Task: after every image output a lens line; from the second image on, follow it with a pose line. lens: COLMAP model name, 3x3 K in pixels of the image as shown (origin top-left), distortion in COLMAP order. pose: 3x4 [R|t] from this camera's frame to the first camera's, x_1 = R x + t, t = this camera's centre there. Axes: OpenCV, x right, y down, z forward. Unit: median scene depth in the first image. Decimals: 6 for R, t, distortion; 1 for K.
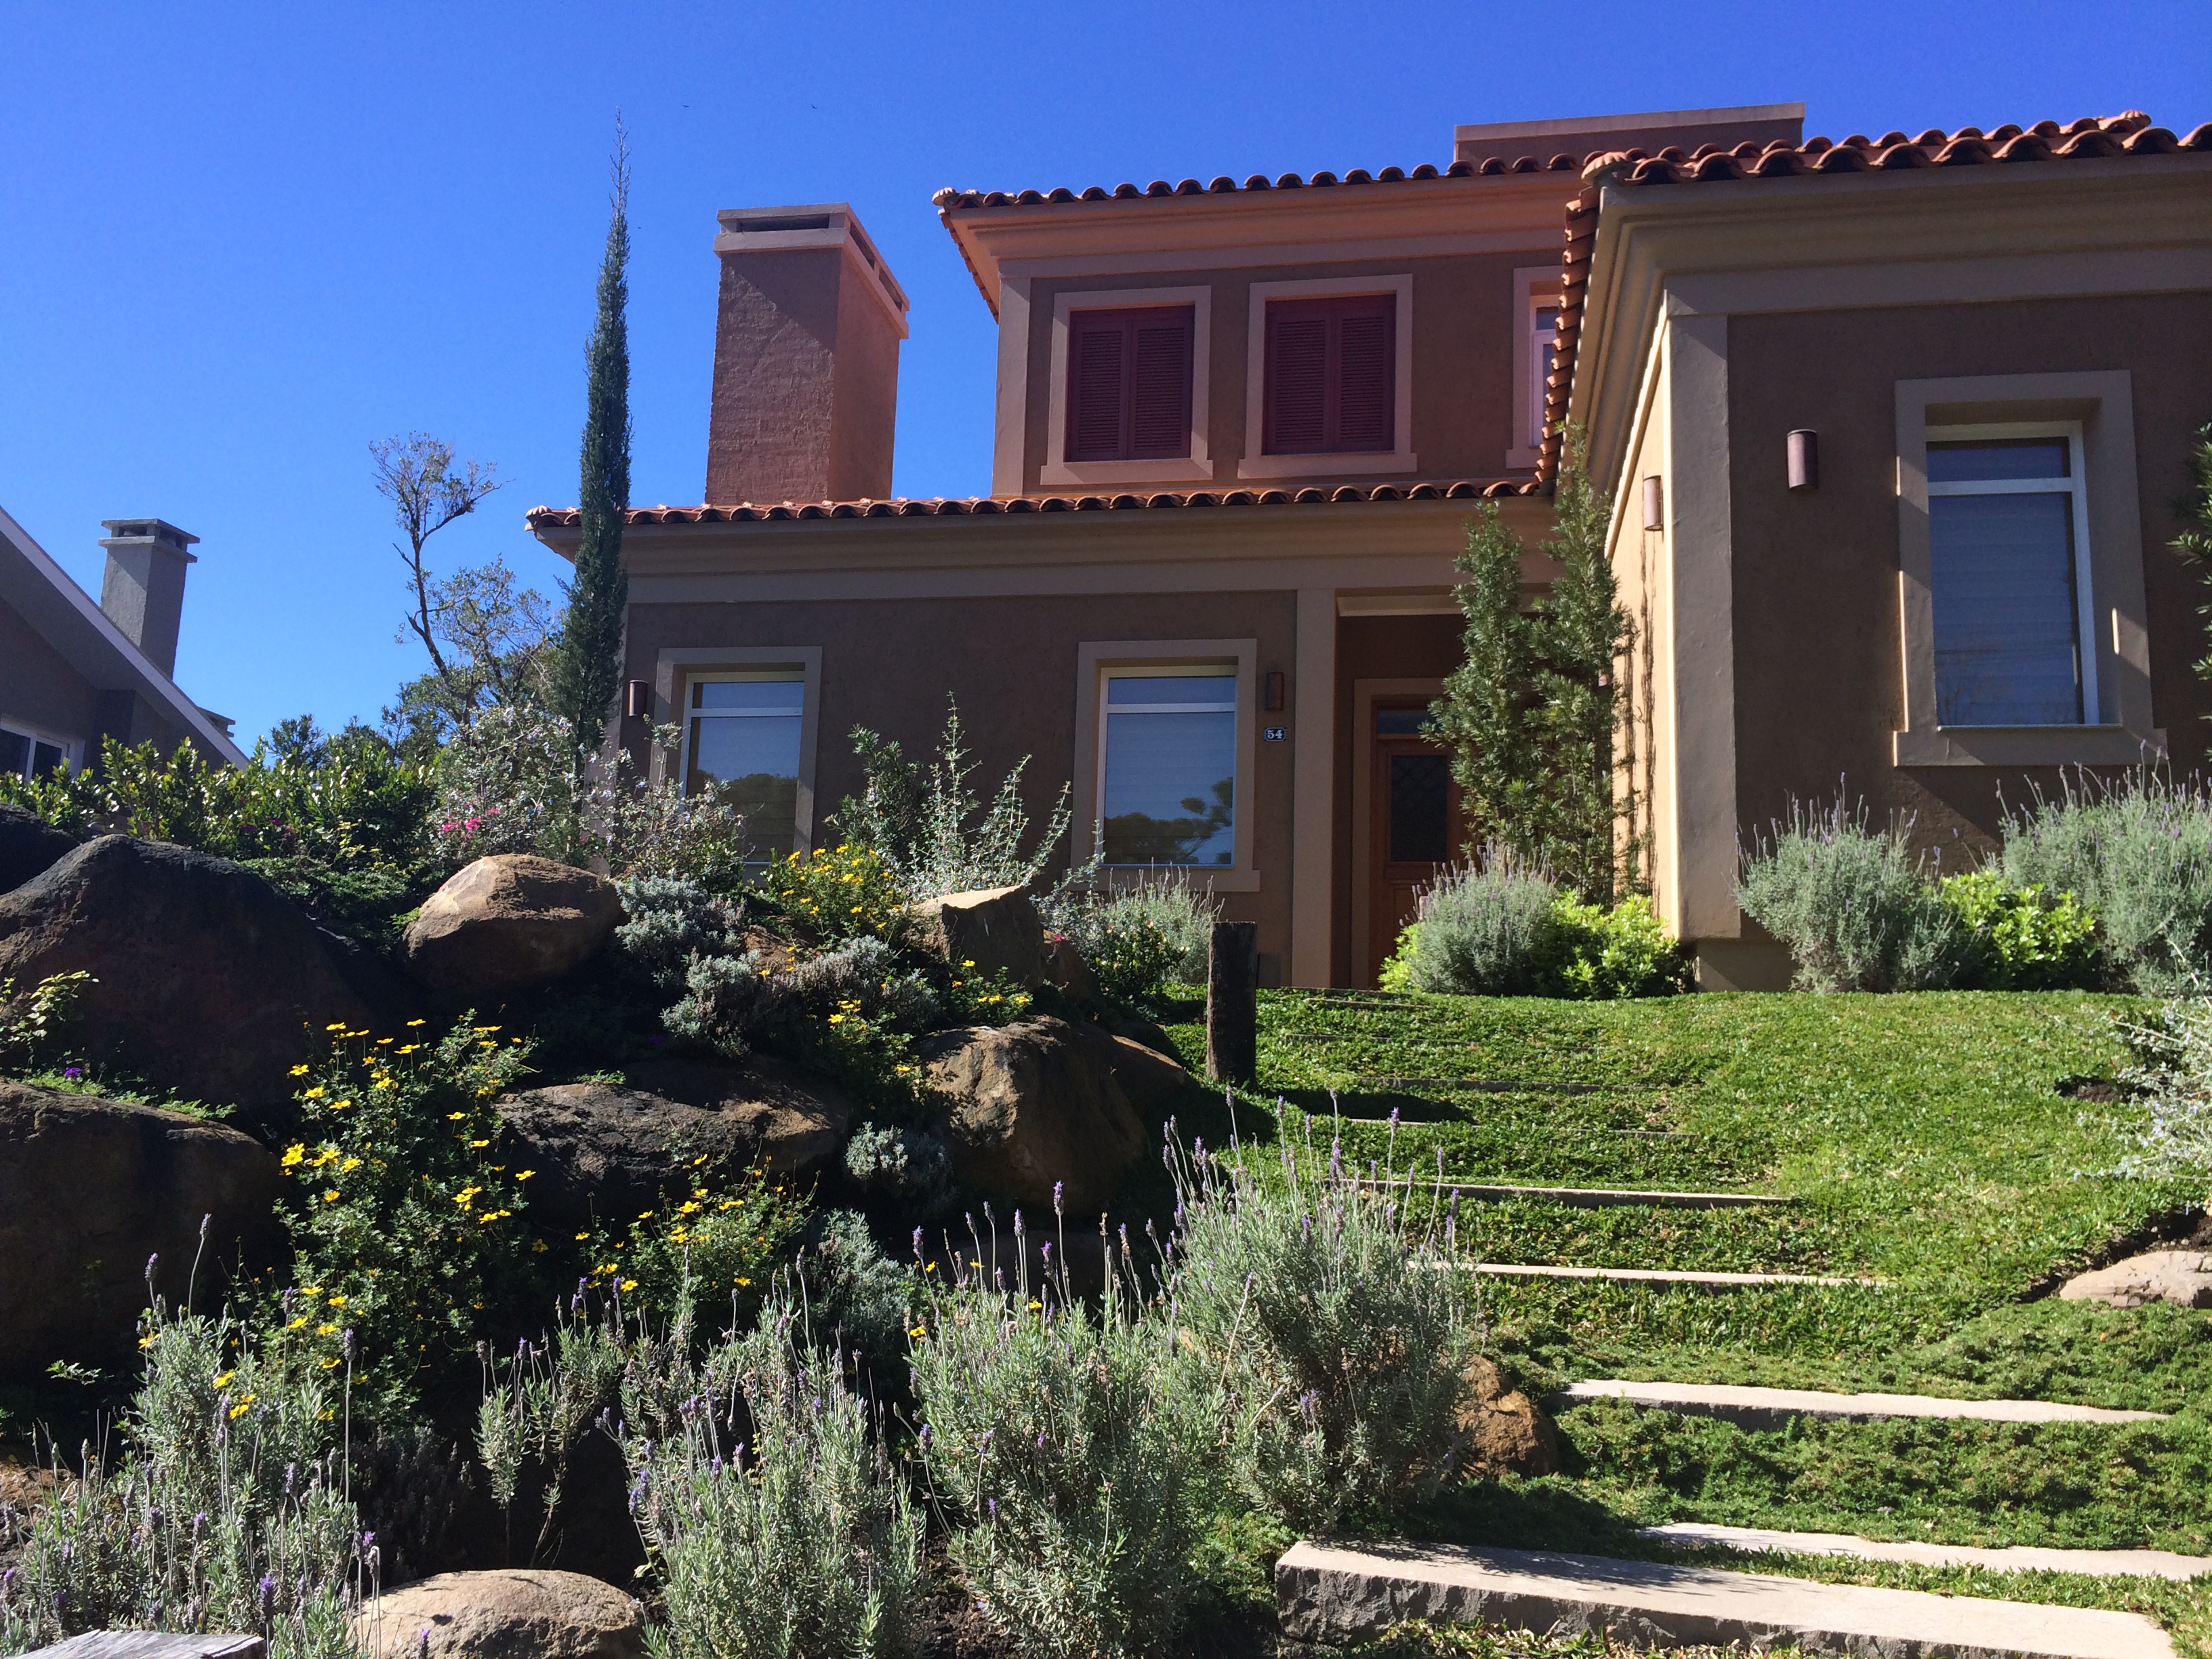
lens RADIAL K [[1891.9, 0, 1101.8], [0, 1891.9, 834.2], [0, 0, 1]] dist [0.007079, -0.017586]
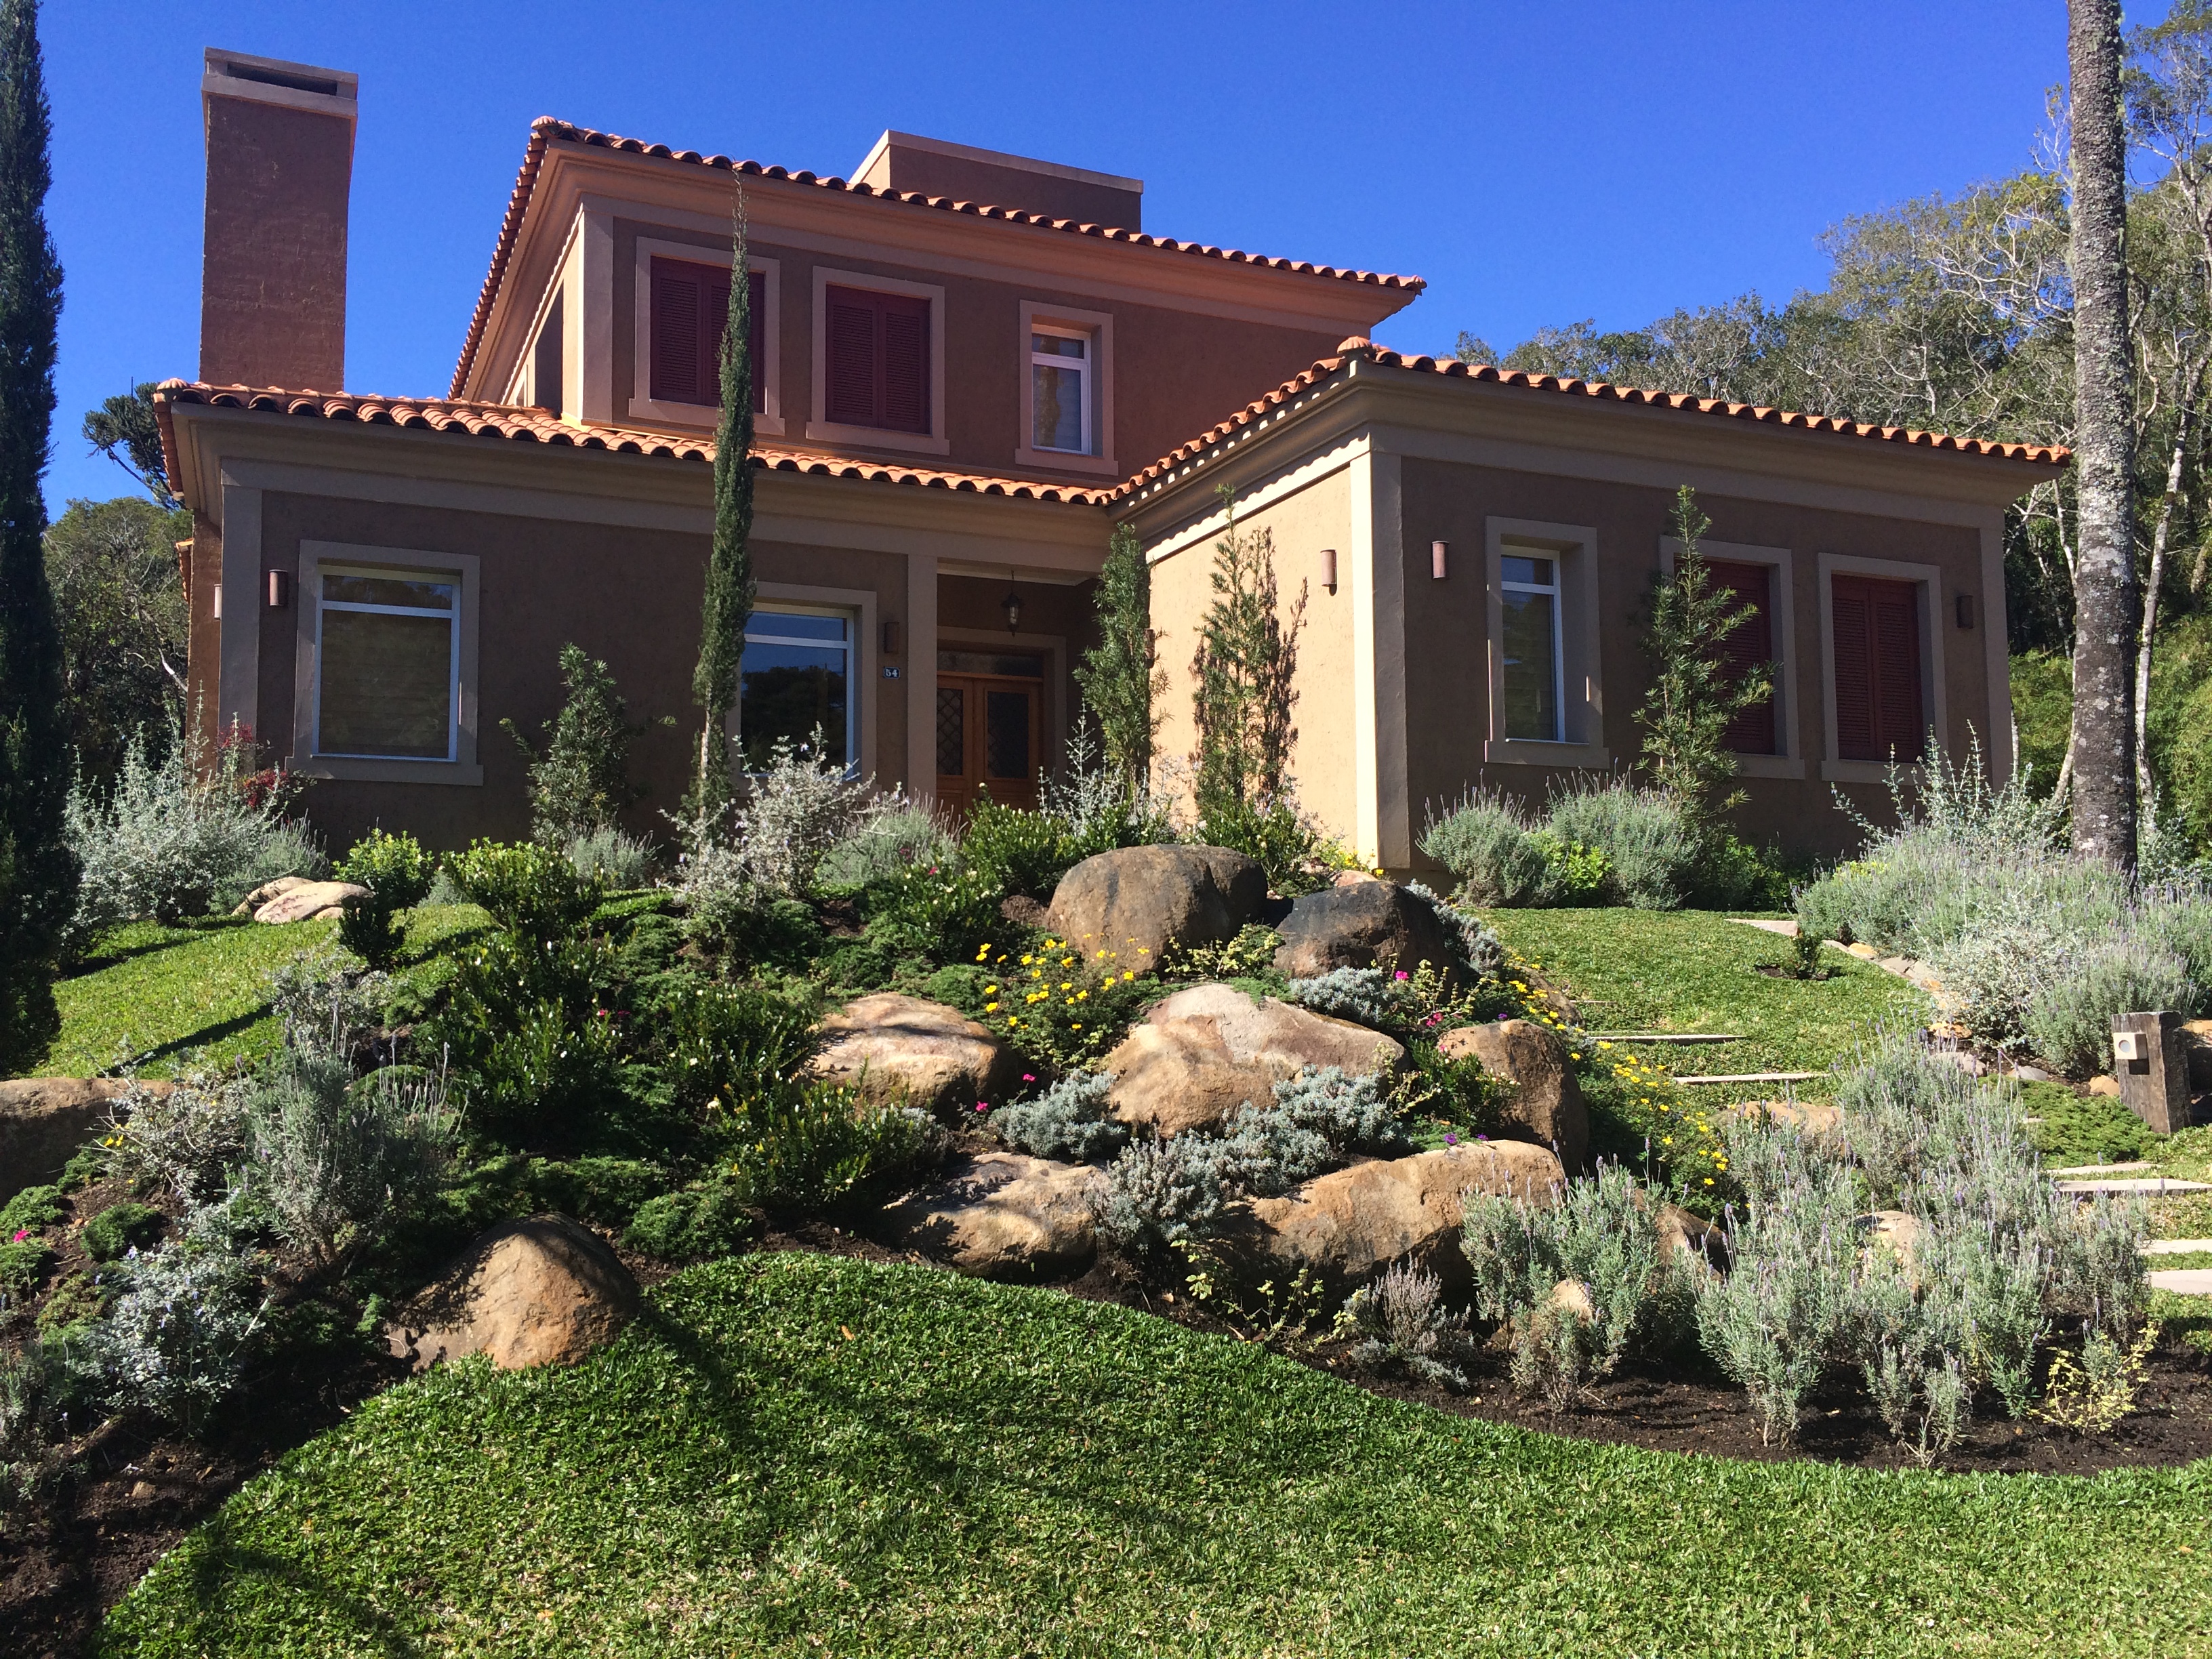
lens RADIAL K [[1891.9, 0, 1106.3], [0, 1891.9, 830.0], [0, 0, 1]] dist [0.007079, -0.017586]
pose [[0.816574, 0.013939, 0.577073, -0.445210], [-0.064393, 0.995668, 0.067068, -0.038186], [-0.573638, -0.091925, 0.813934, -0.075085]]
